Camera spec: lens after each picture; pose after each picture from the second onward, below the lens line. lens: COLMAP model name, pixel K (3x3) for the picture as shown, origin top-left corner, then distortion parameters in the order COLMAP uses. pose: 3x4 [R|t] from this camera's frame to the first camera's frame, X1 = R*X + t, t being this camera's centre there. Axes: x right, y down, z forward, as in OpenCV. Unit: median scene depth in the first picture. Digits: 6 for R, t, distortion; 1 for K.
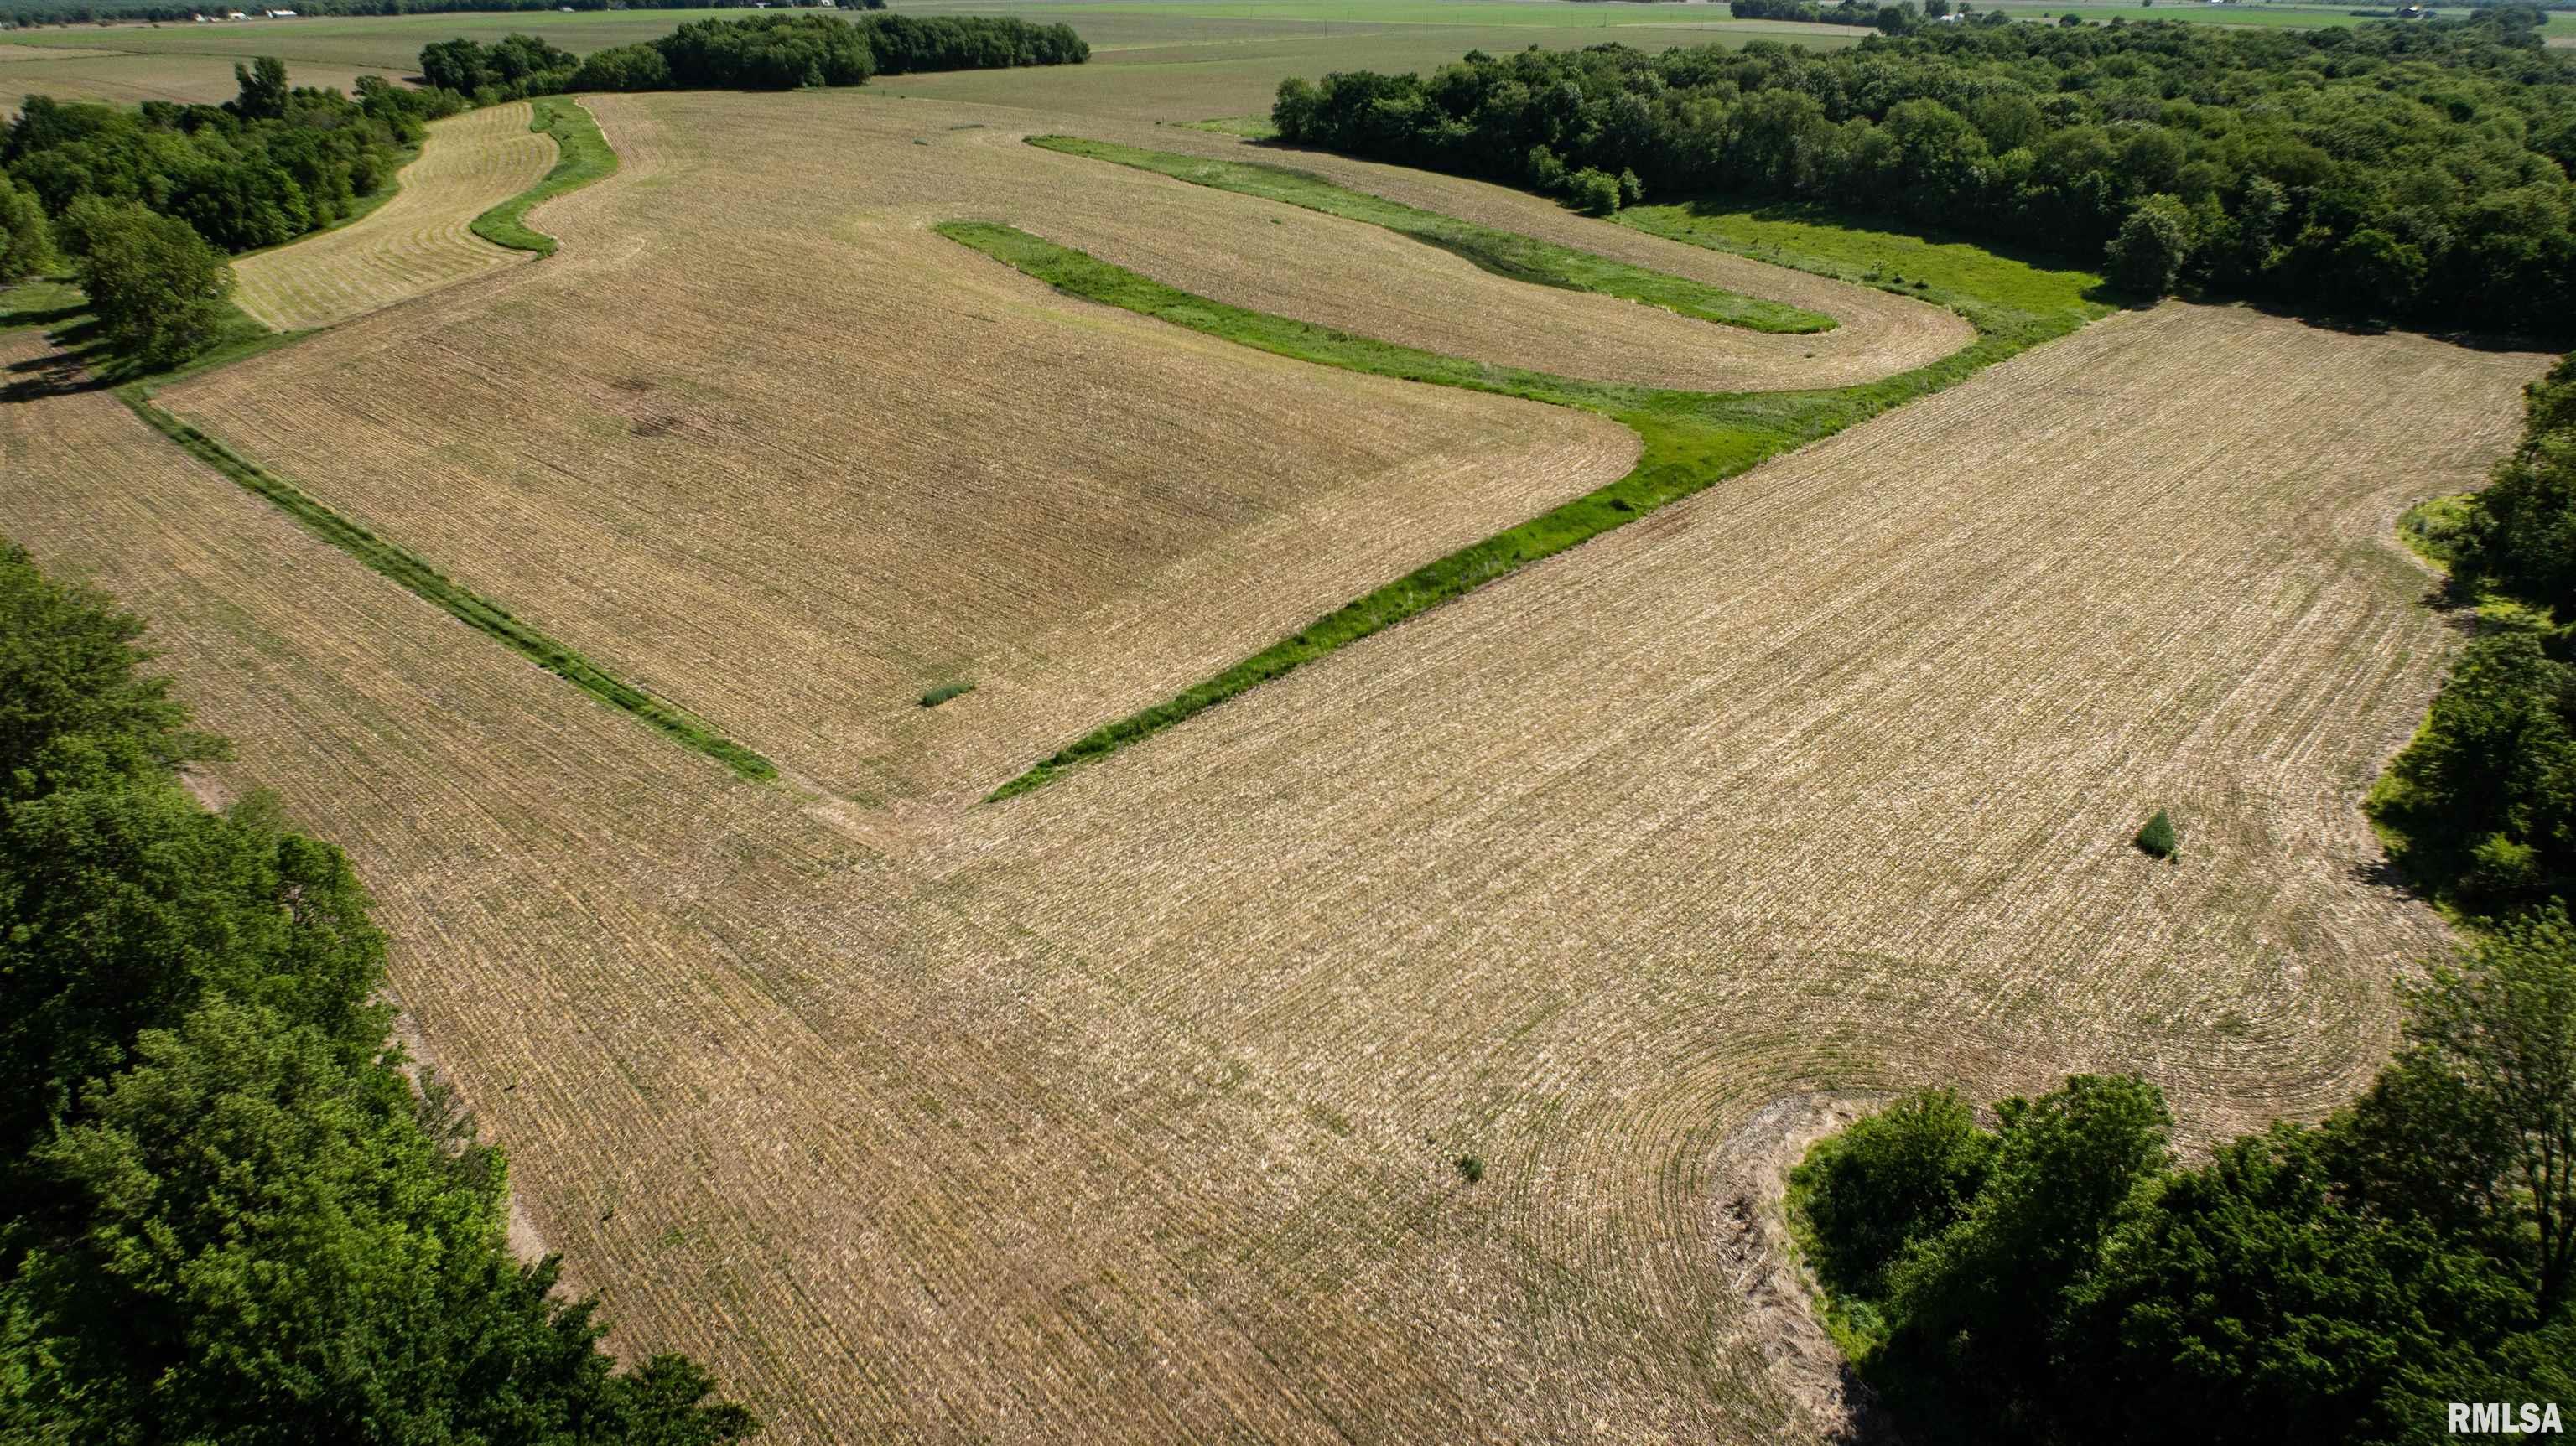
lens RADIAL K [[1590.7, 0, 1292.1], [0, 1590.7, 725.9], [0, 0, 1]] dist [-0.031176, -0.011976]
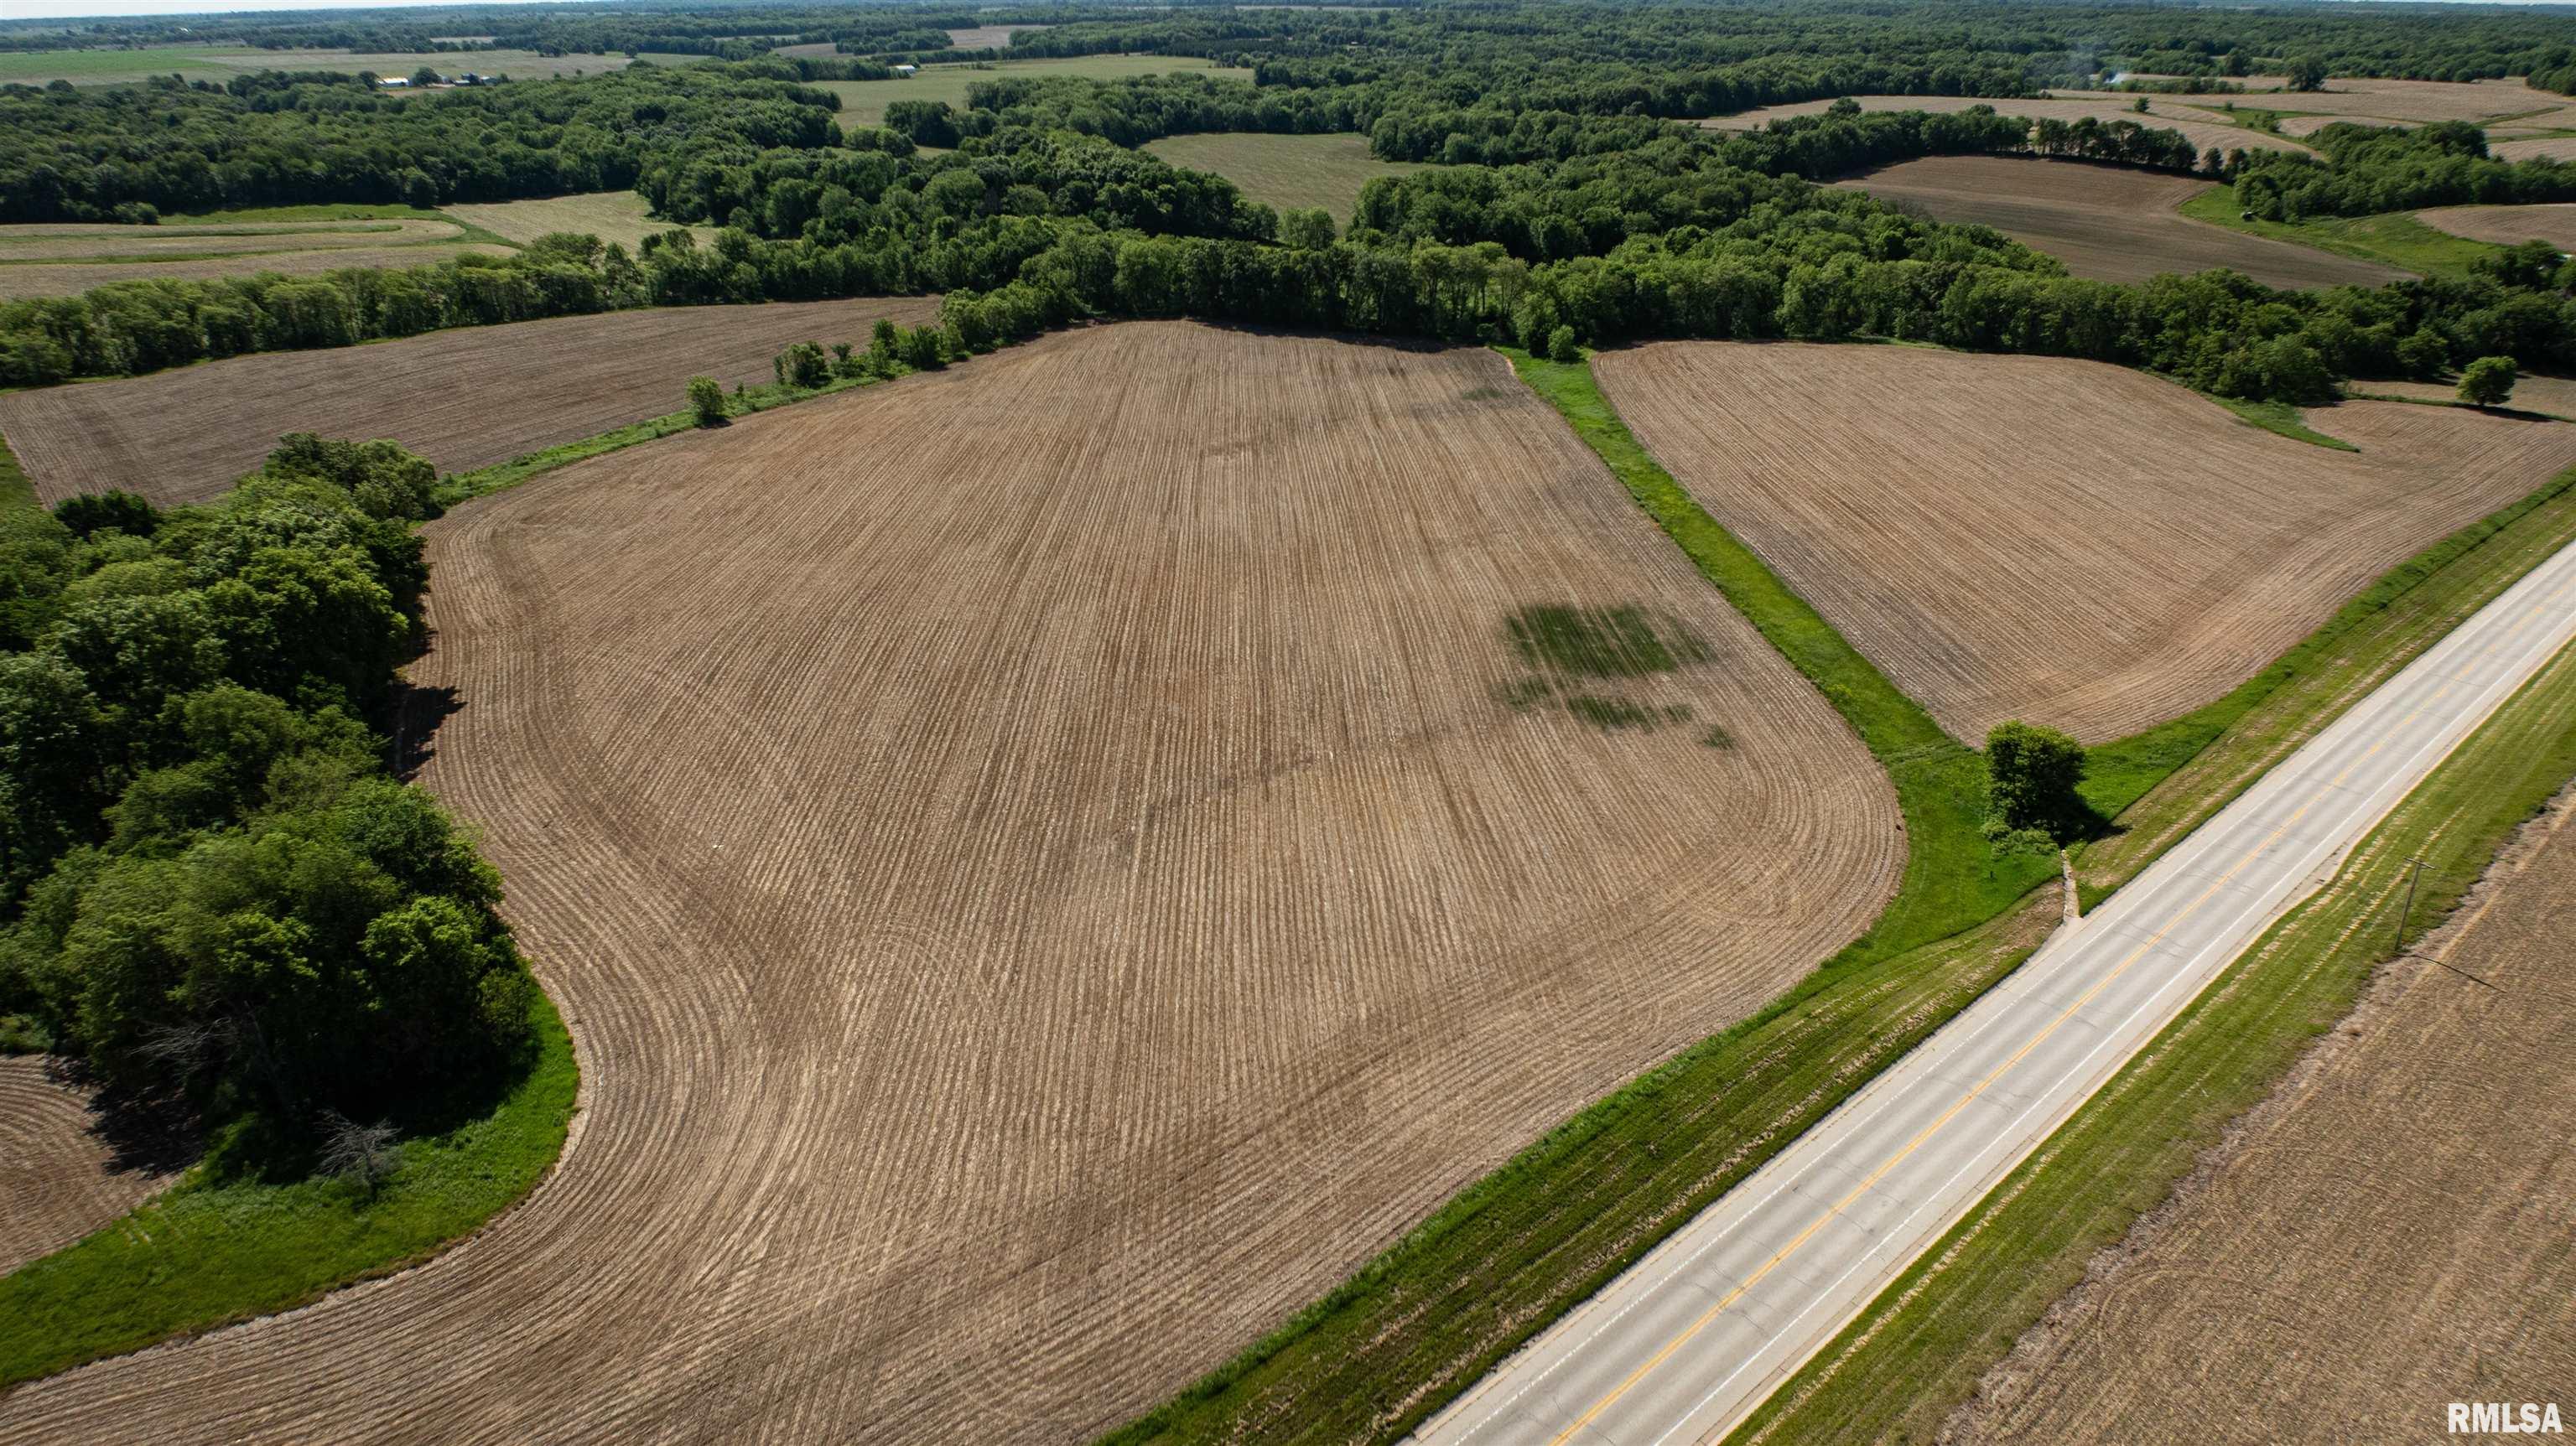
lens RADIAL K [[1592.1, 0, 1291.5], [0, 1592.1, 723.4], [0, 0, 1]] dist [-0.037313, -0.001965]
pose [[0.146880, -0.419745, 0.895679, -1.671173], [0.432244, 0.841706, 0.323569, 0.187293], [-0.889714, 0.339626, 0.305062, -0.639749]]
